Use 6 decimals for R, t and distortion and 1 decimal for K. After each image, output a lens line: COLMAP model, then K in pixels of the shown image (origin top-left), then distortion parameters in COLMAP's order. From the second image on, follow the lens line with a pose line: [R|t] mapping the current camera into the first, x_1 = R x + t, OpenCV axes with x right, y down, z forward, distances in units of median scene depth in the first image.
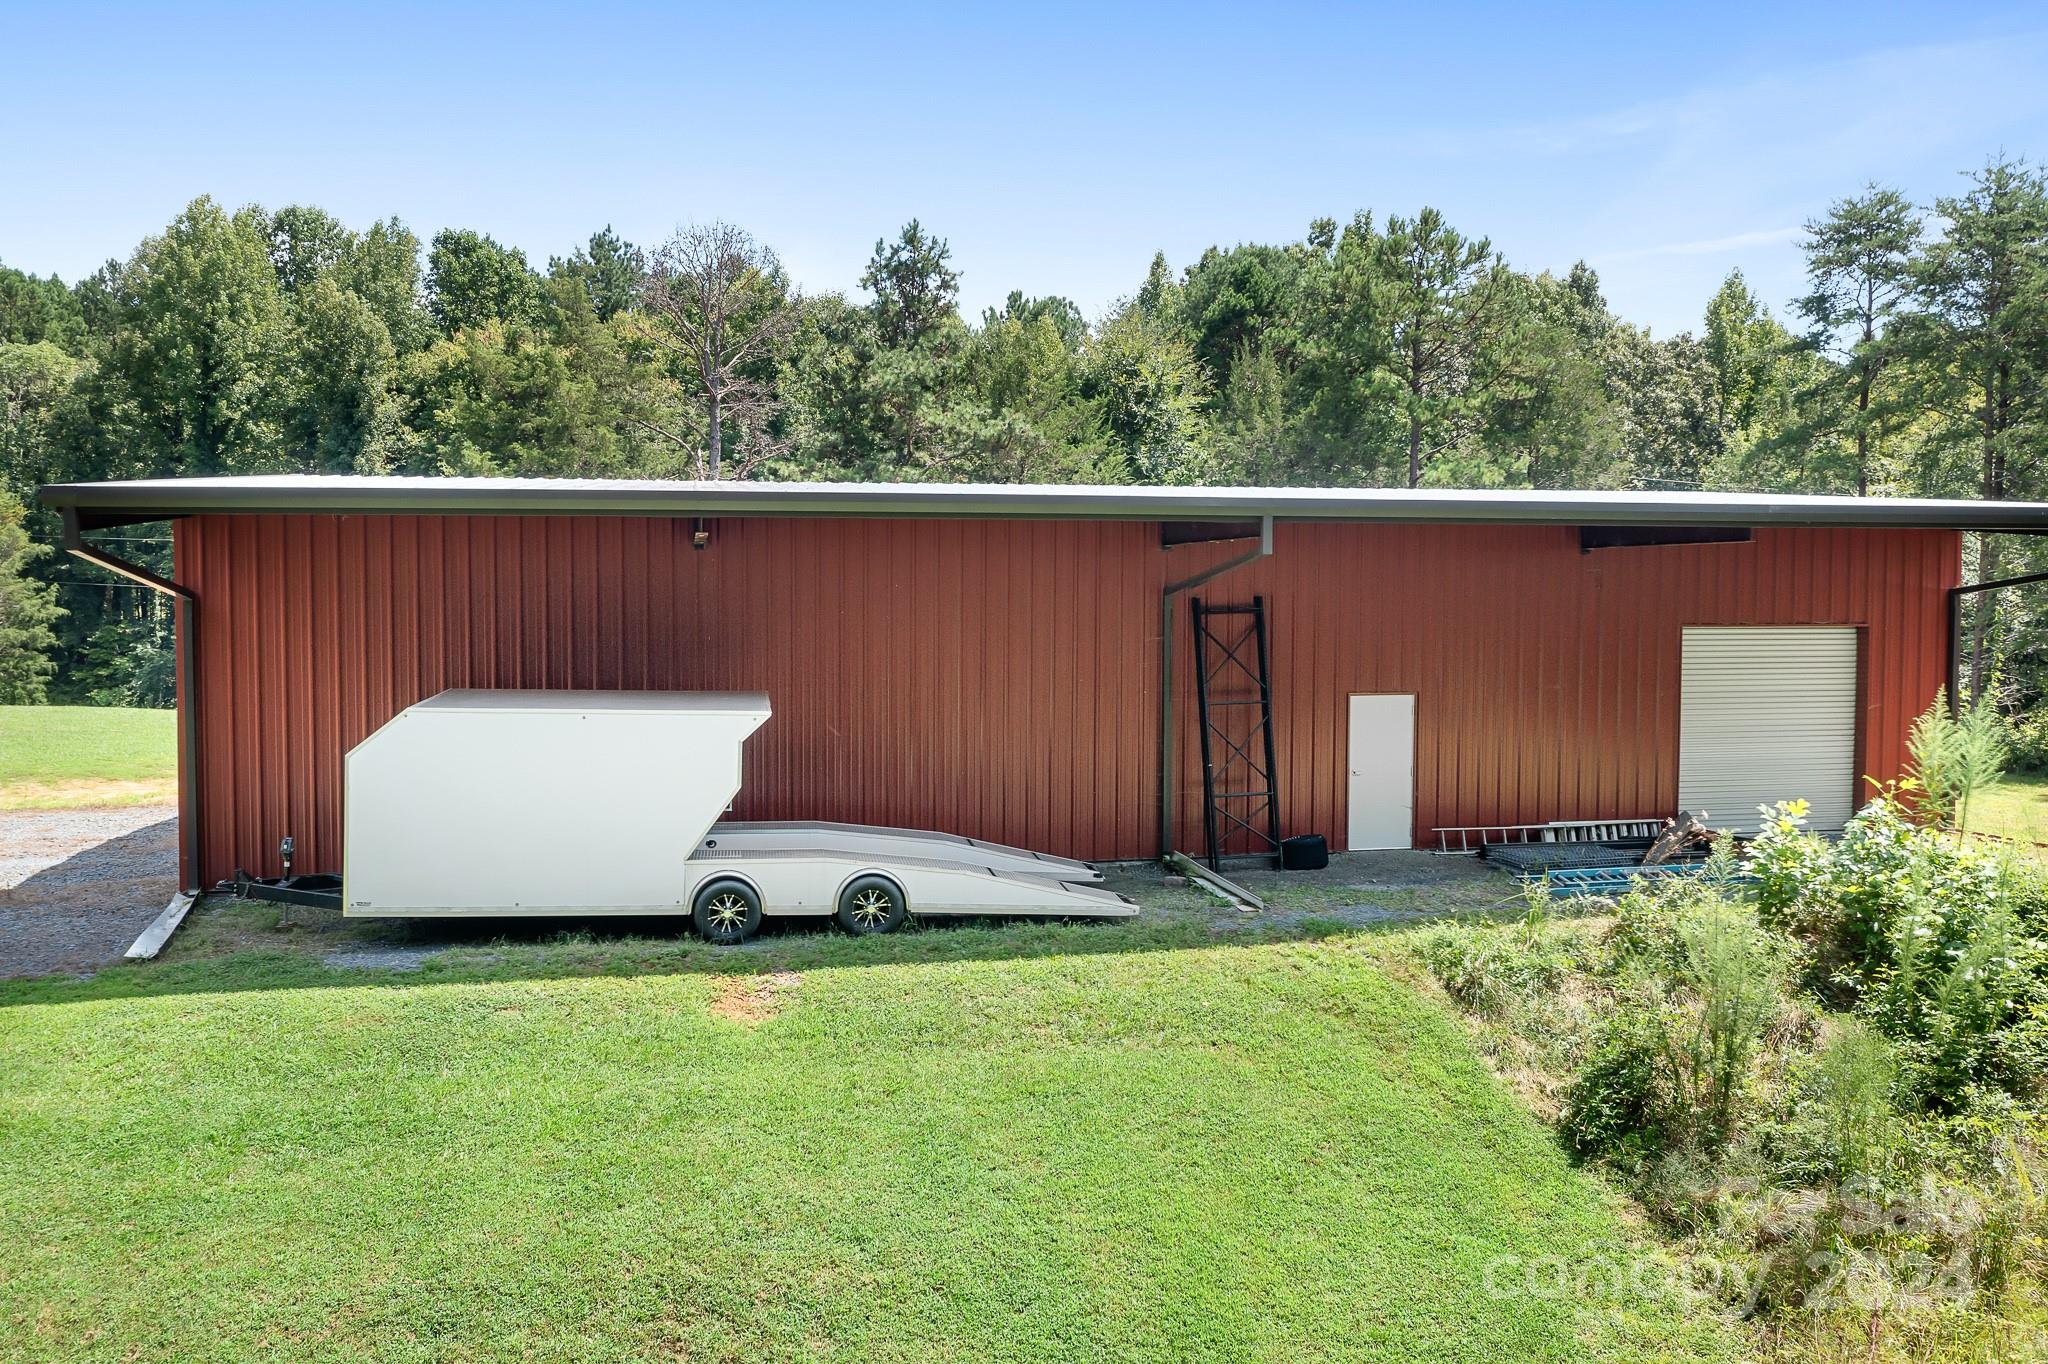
lens RADIAL K [[1619.9, 0, 1064.0], [0, 1619.9, 714.2], [0, 0, 1]] dist [-0.014055, -0.013022]
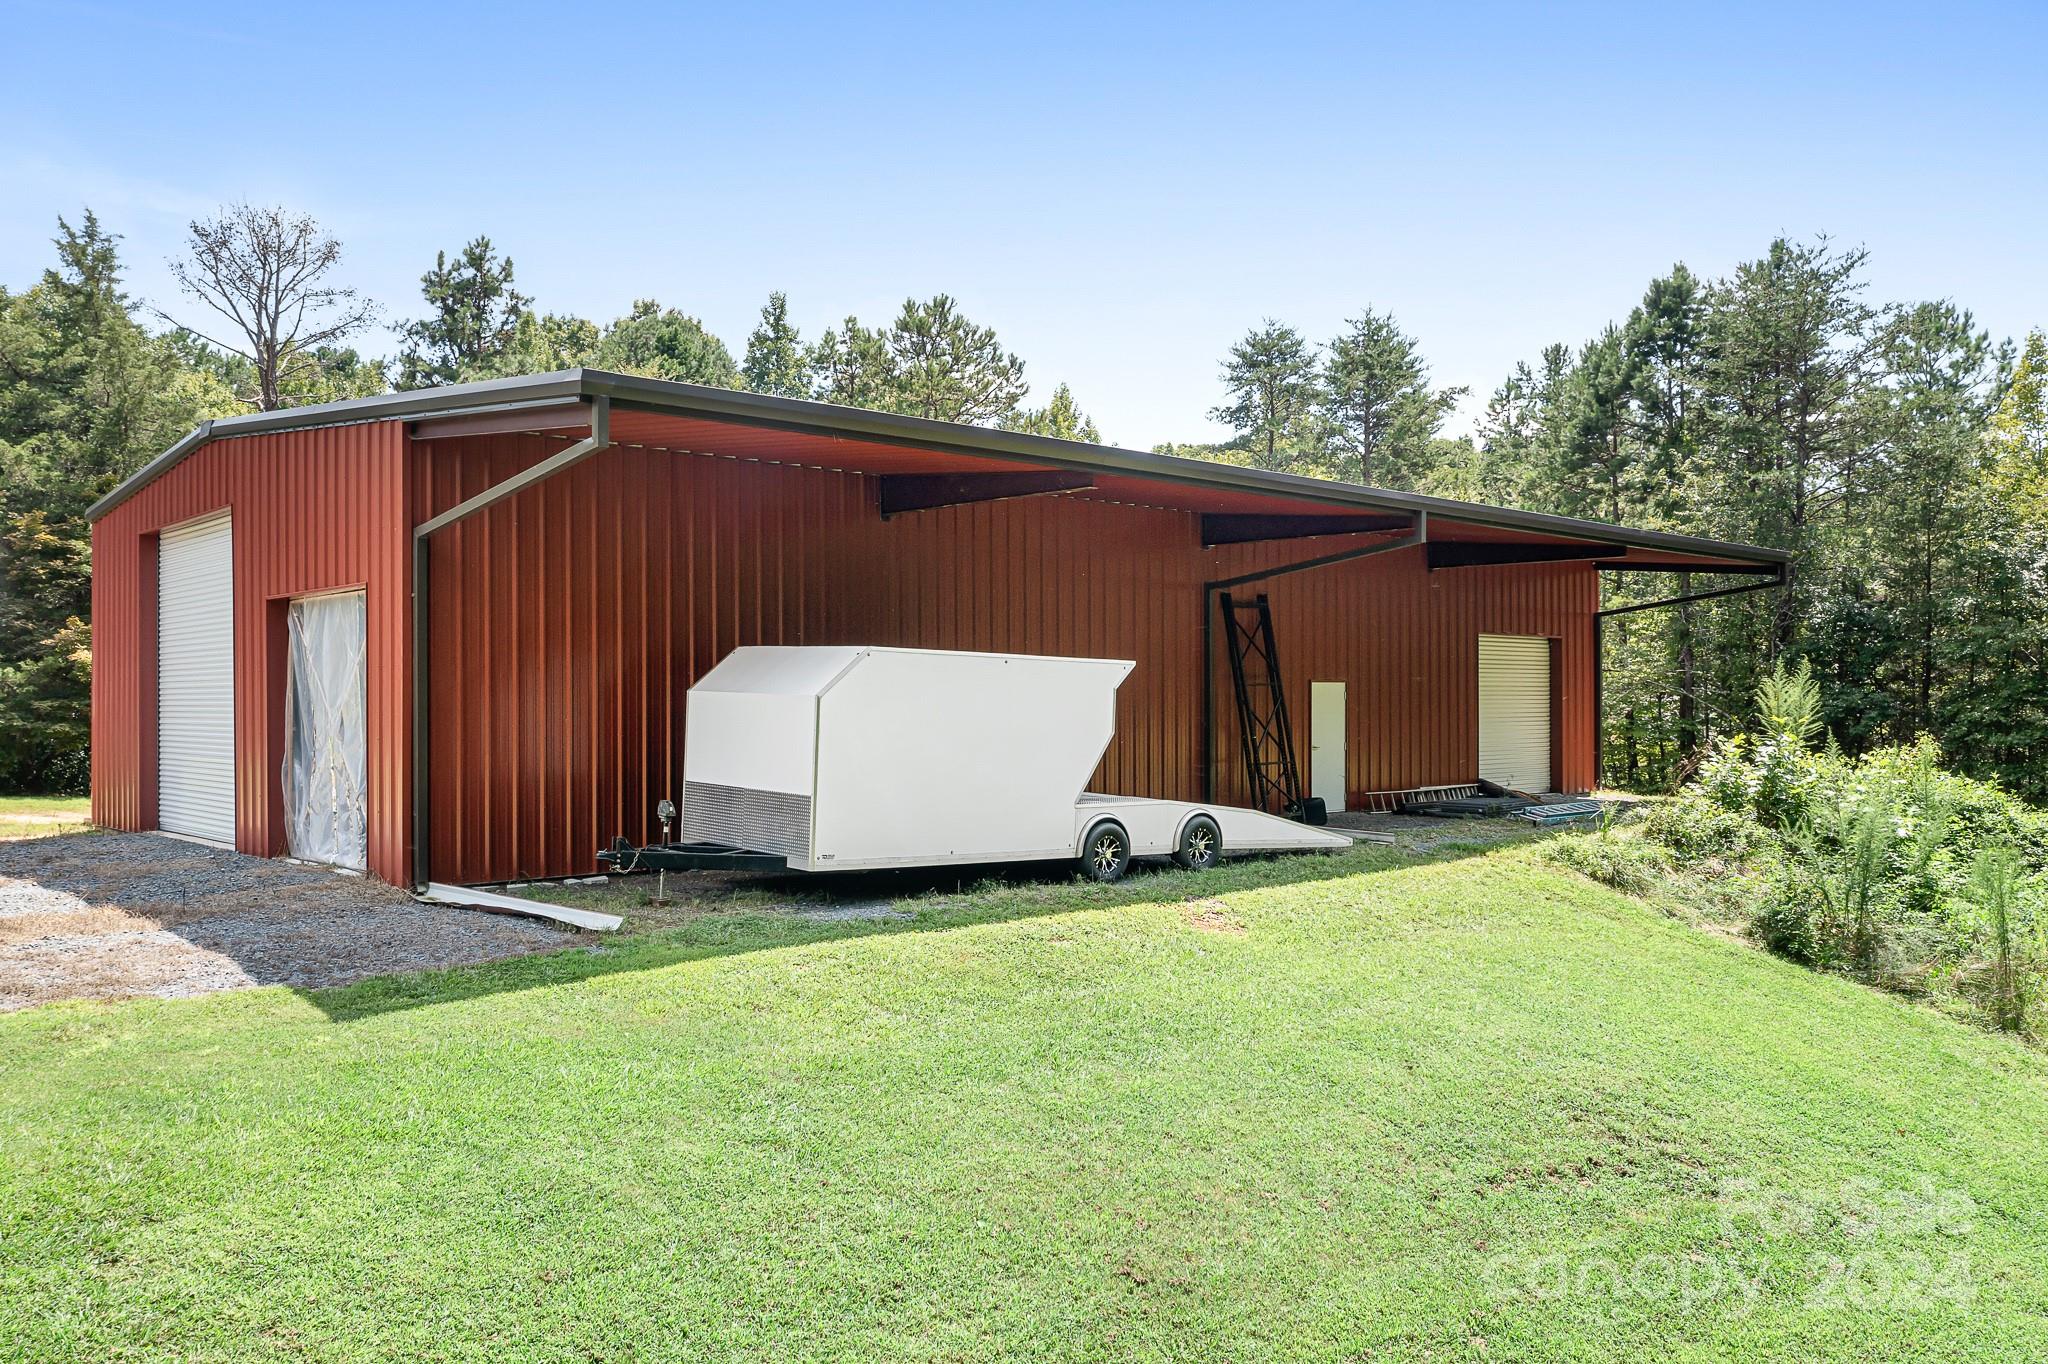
lens RADIAL K [[1619.9, 0, 1064.0], [0, 1619.9, 714.2], [0, 0, 1]] dist [-0.014055, -0.013022]
pose [[0.846423, -0.007596, 0.532457, -0.767265], [0.042519, 0.997670, -0.053357, 0.085386], [-0.530811, 0.067802, 0.844774, 0.126461]]
